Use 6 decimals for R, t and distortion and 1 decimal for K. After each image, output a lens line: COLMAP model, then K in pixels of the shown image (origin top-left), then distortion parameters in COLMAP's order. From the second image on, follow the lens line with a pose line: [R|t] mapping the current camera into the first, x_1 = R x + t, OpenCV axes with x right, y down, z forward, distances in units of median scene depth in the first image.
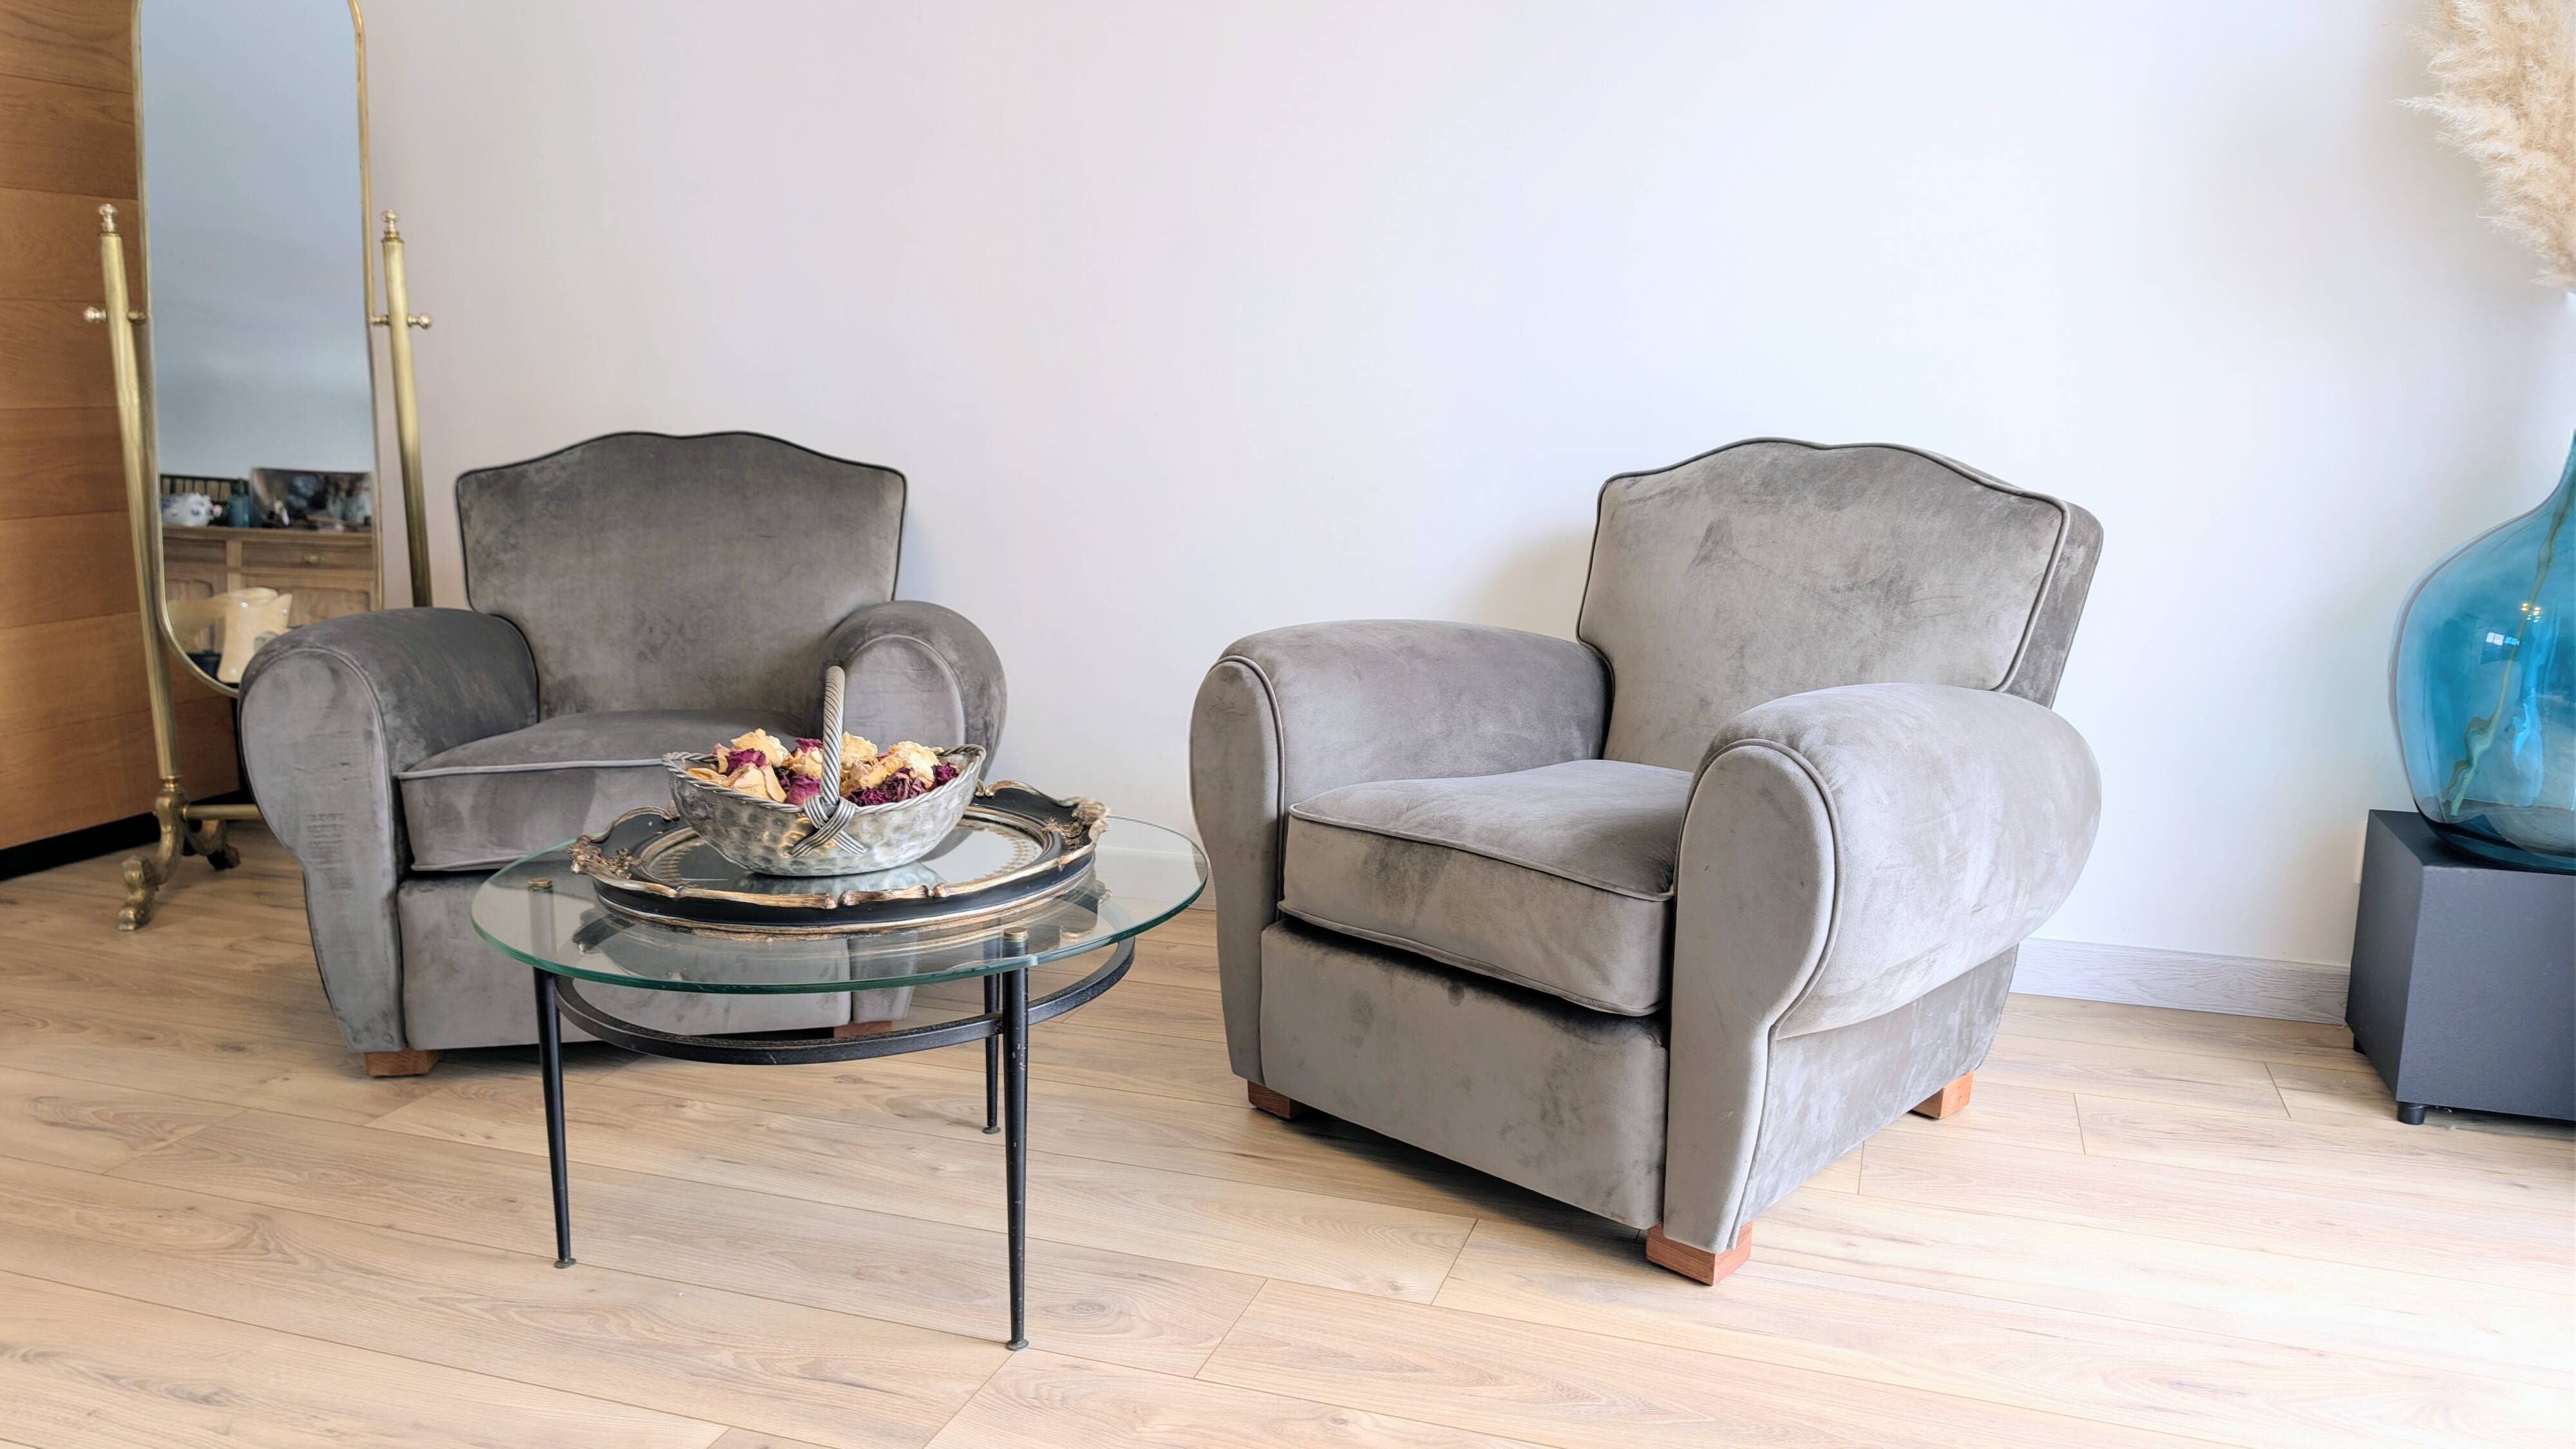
lens RADIAL K [[1873.4, 0, 1292.2], [0, 1873.4, 715.4], [0, 0, 1]] dist [0.014697, -0.009466]
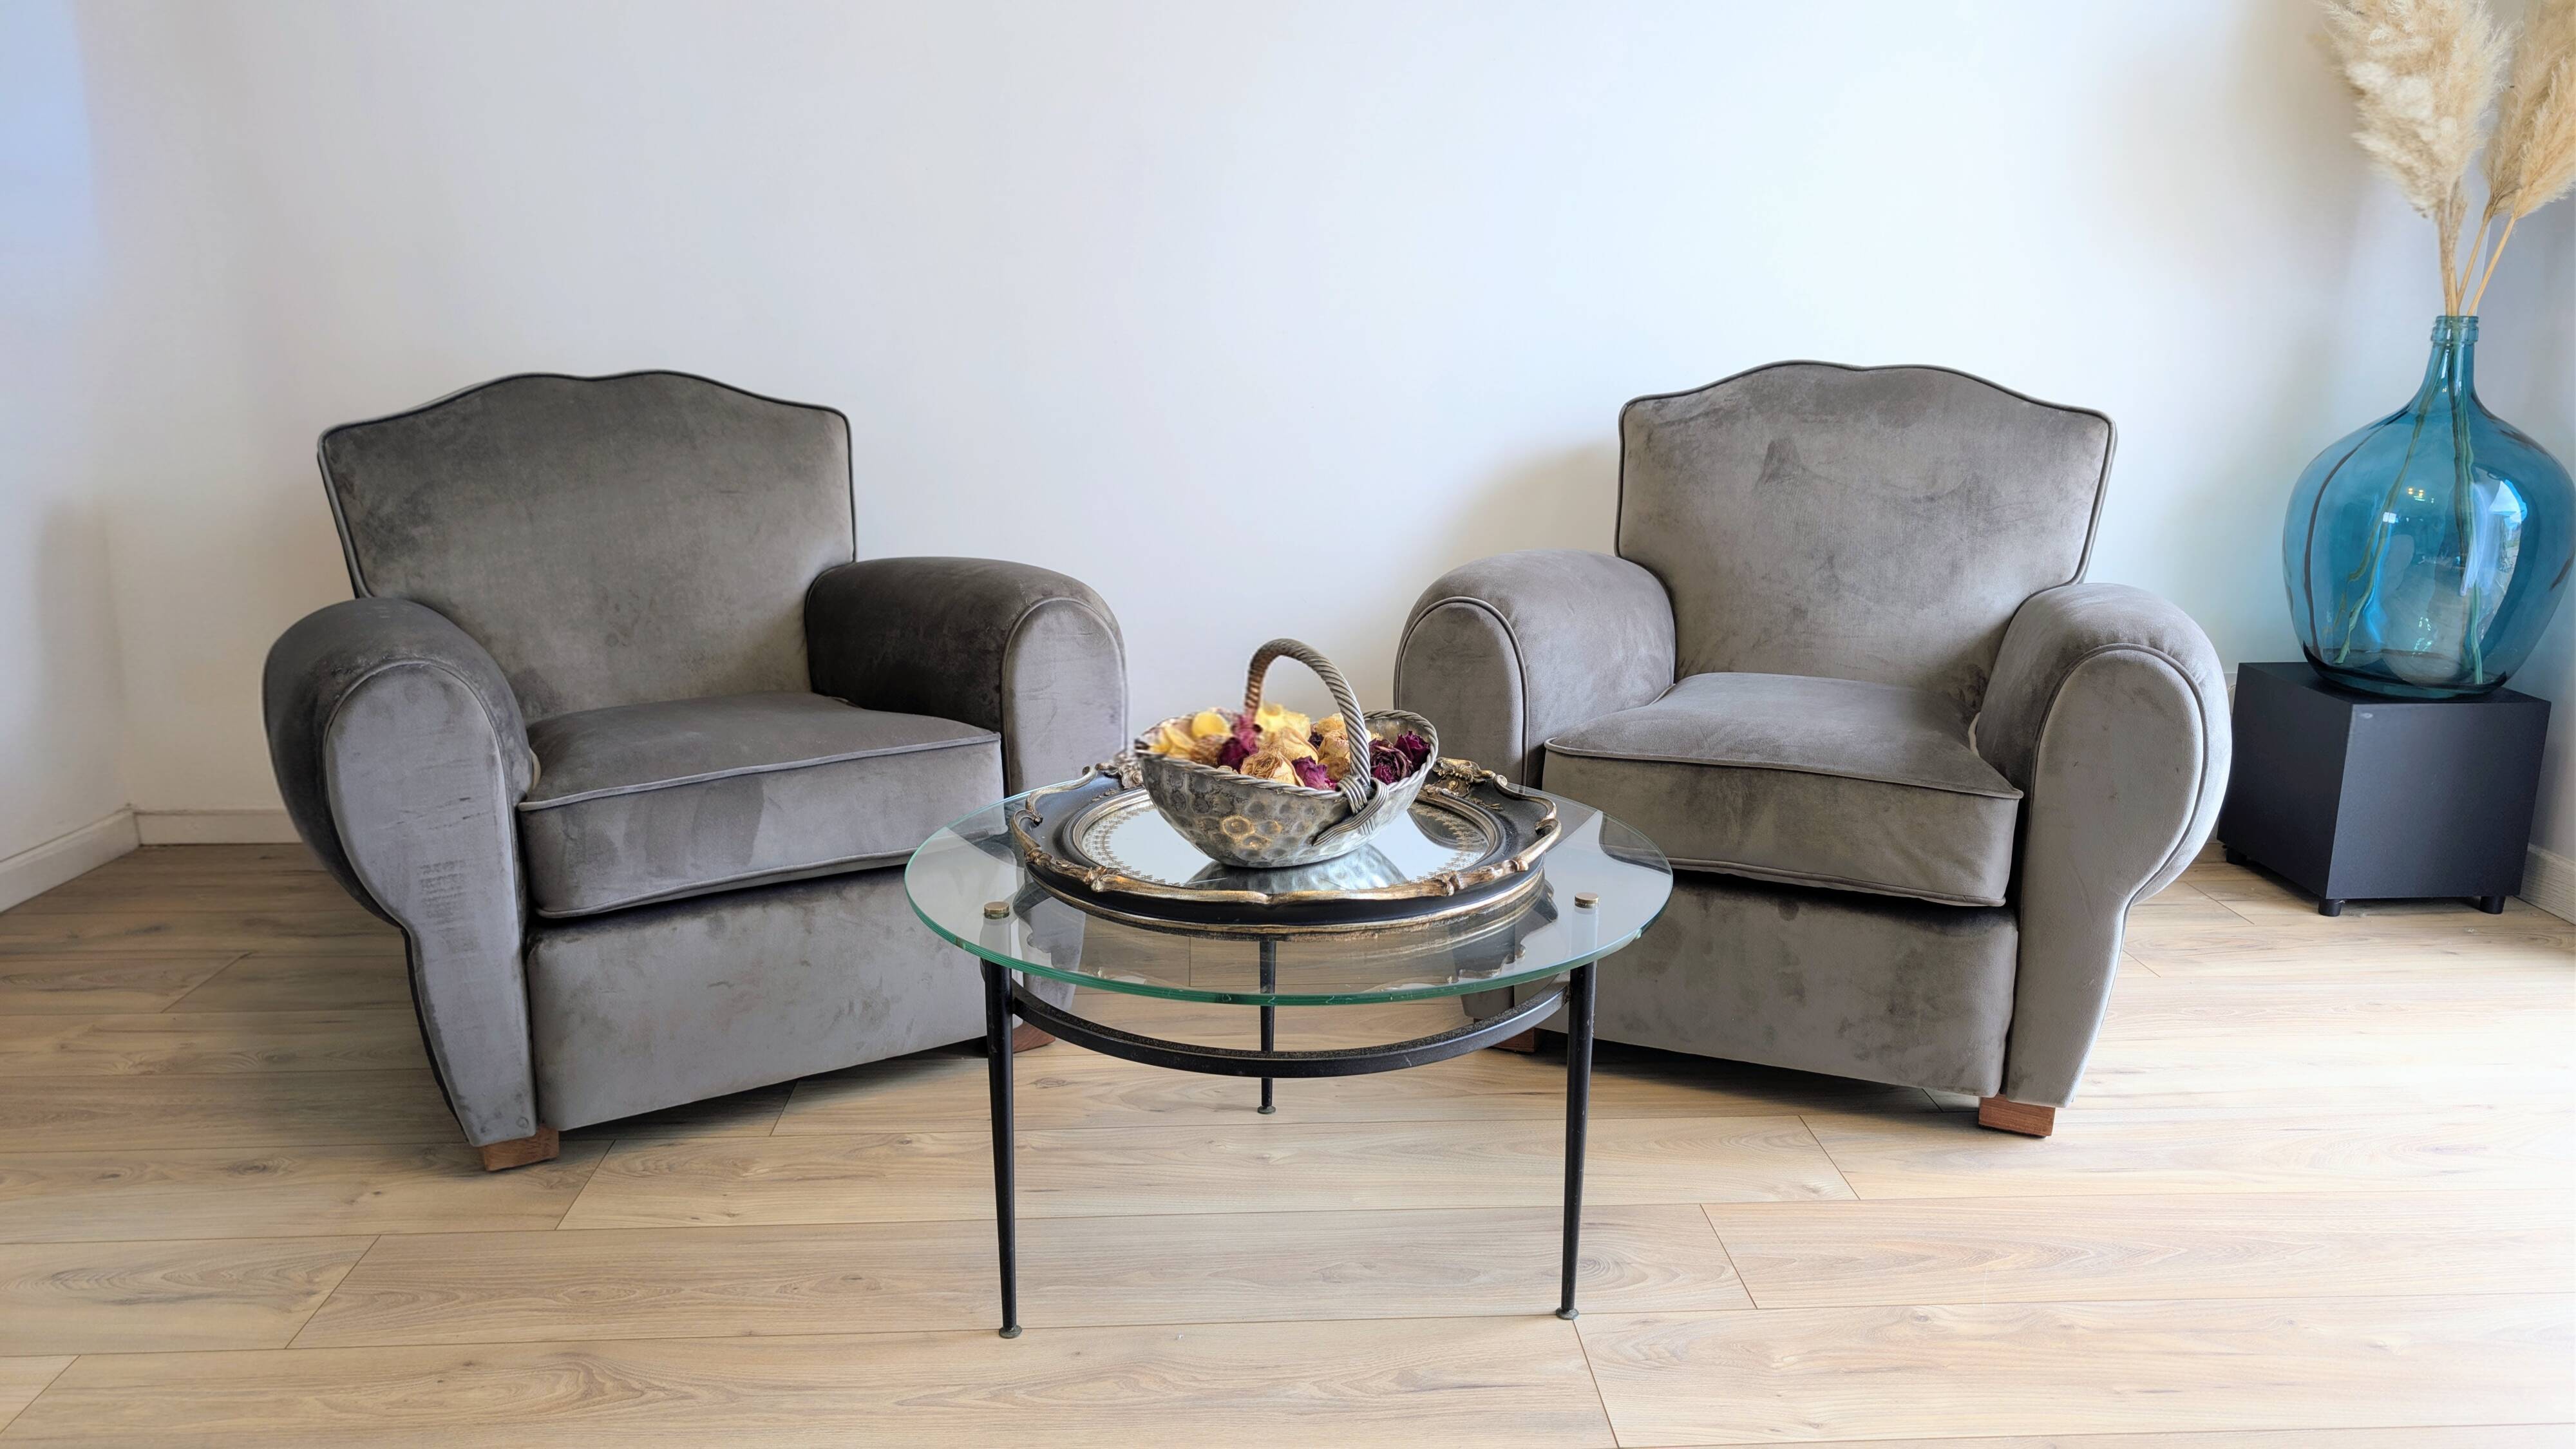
lens RADIAL K [[1873.4, 0, 1288.1], [0, 1873.4, 712.4], [0, 0, 1]] dist [0.014697, -0.009466]
pose [[0.927530, -0.086542, 0.363592, -0.466179], [0.068797, 0.995733, 0.061500, -0.036996], [-0.367363, -0.032029, 0.929526, 0.114333]]
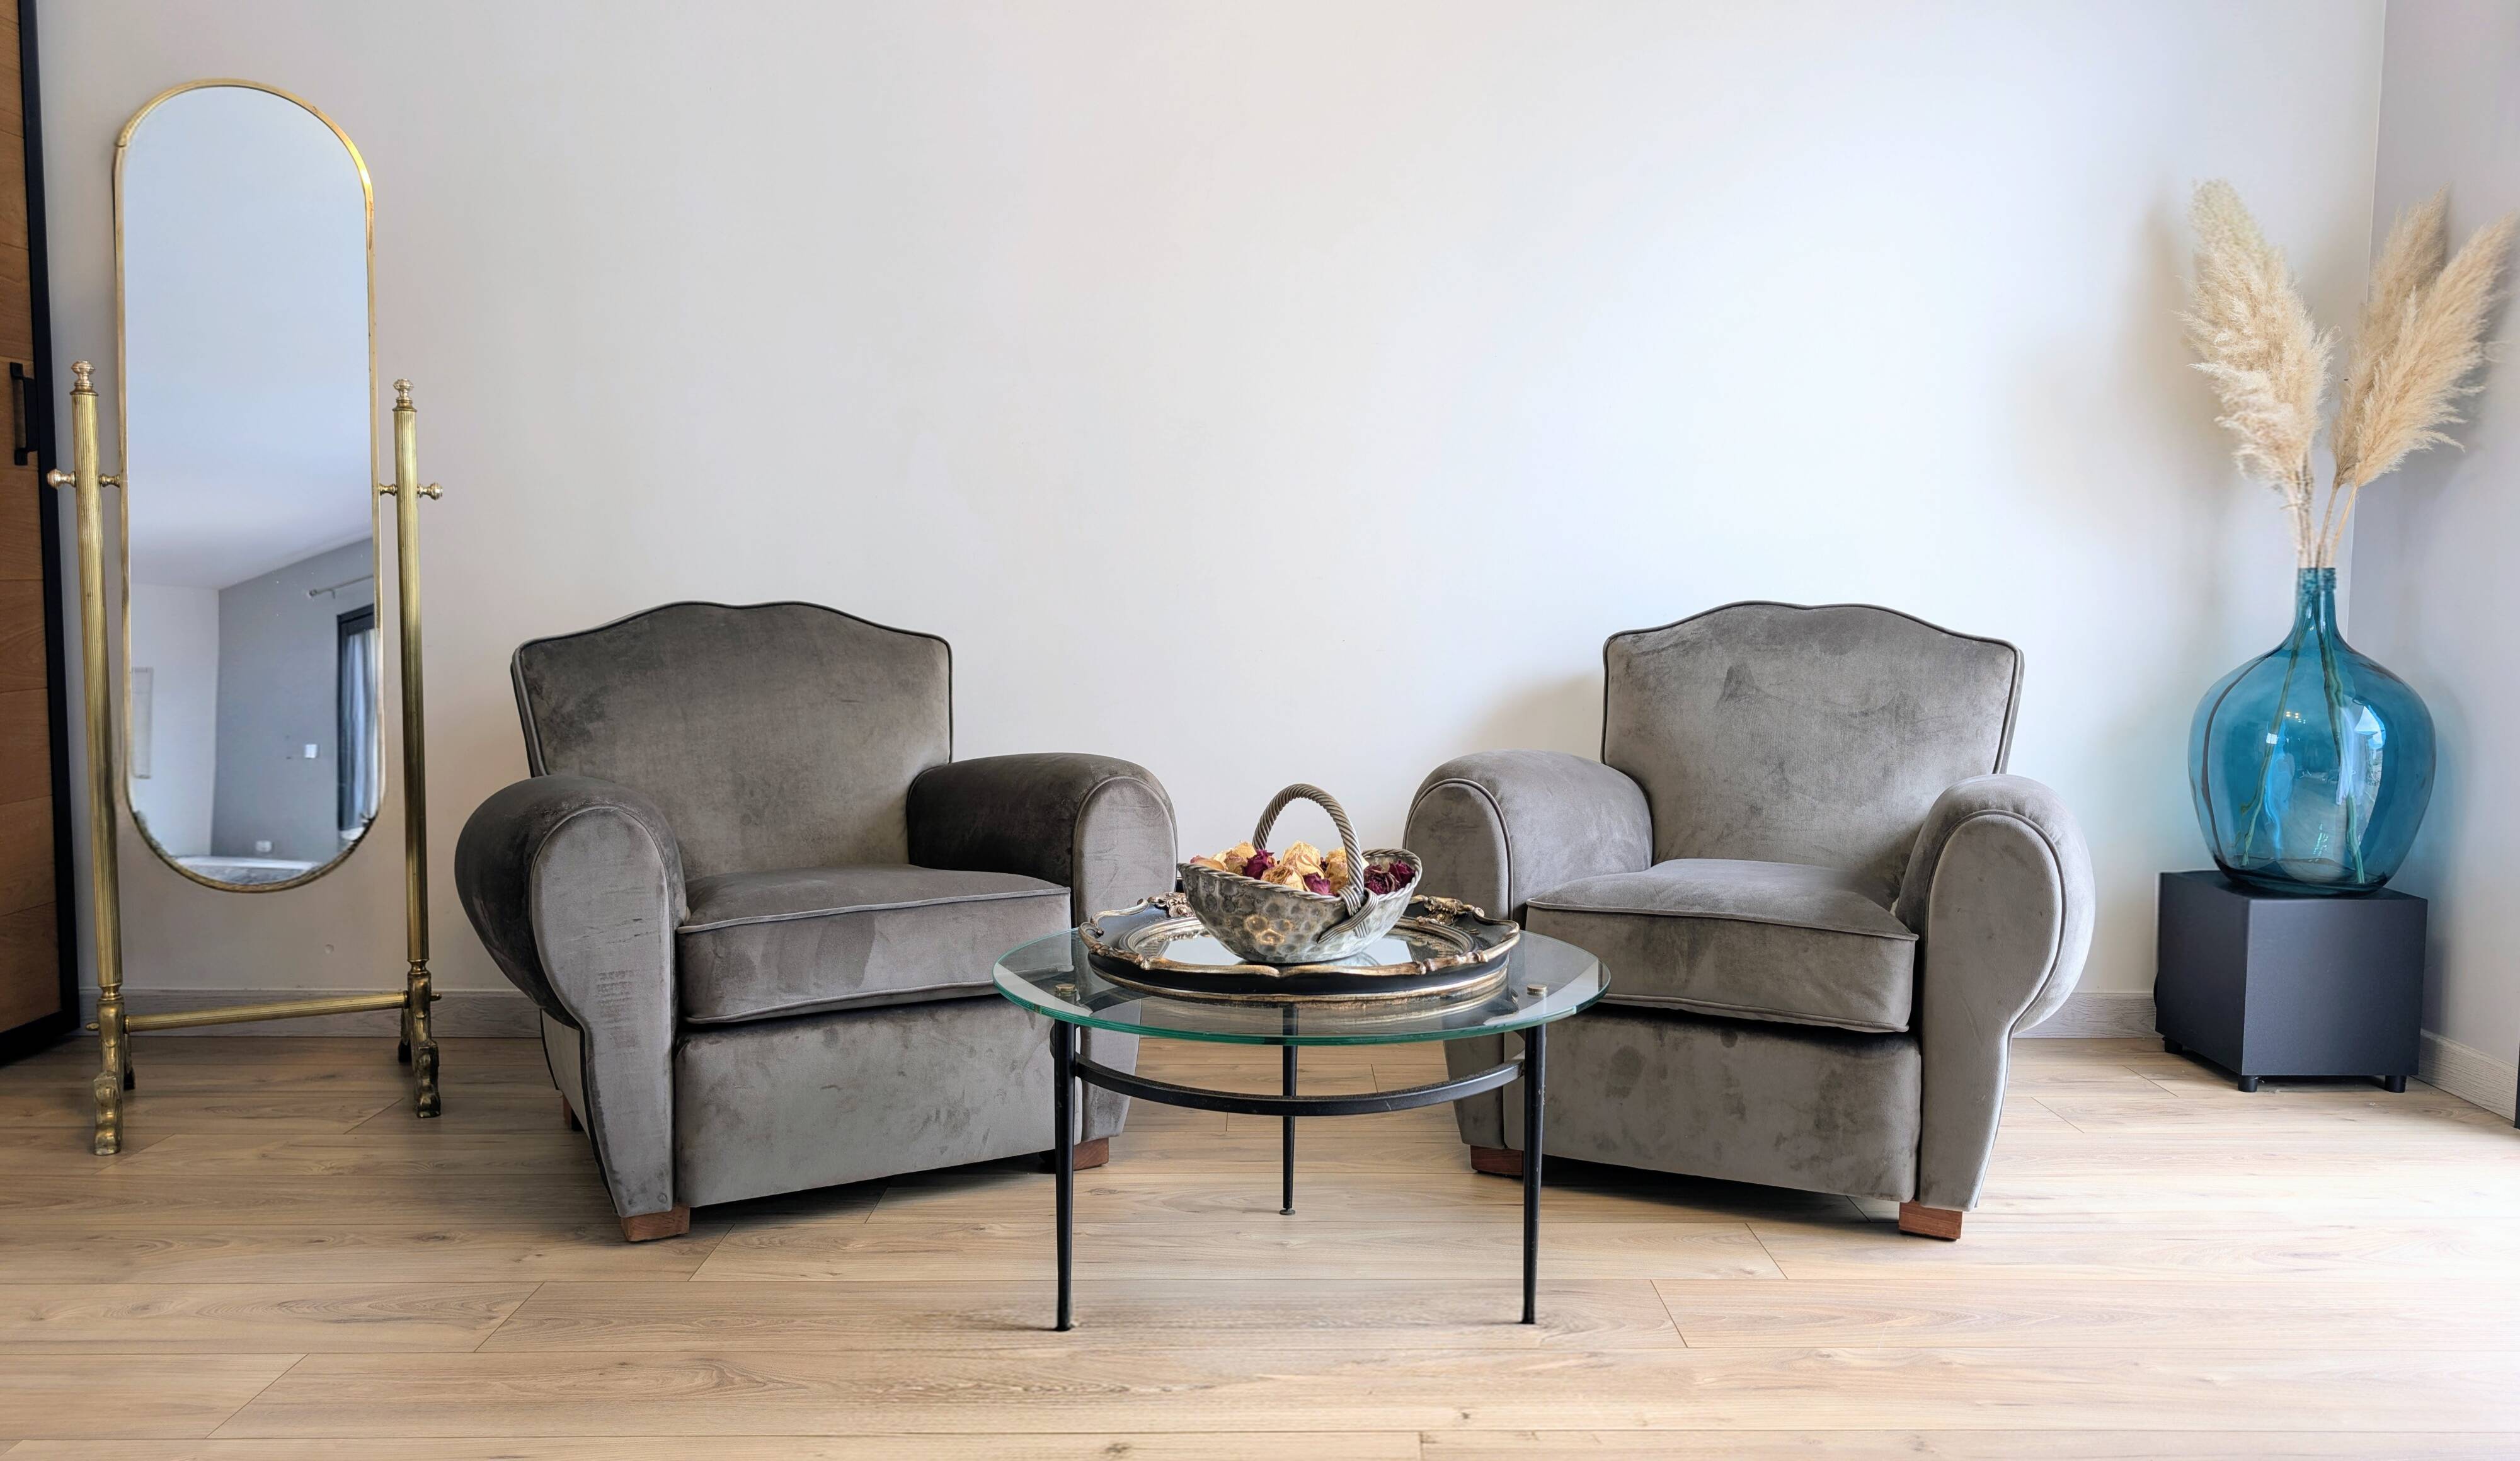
lens RADIAL K [[1880.4, 0, 1310.4], [0, 1880.4, 714.6], [0, 0, 1]] dist [0.030060, -0.039423]
pose [[0.936475, -0.021918, 0.350048, -0.518248], [0.058939, 0.993687, -0.095460, 0.034517], [-0.345746, 0.110027, 0.931855, -0.076526]]
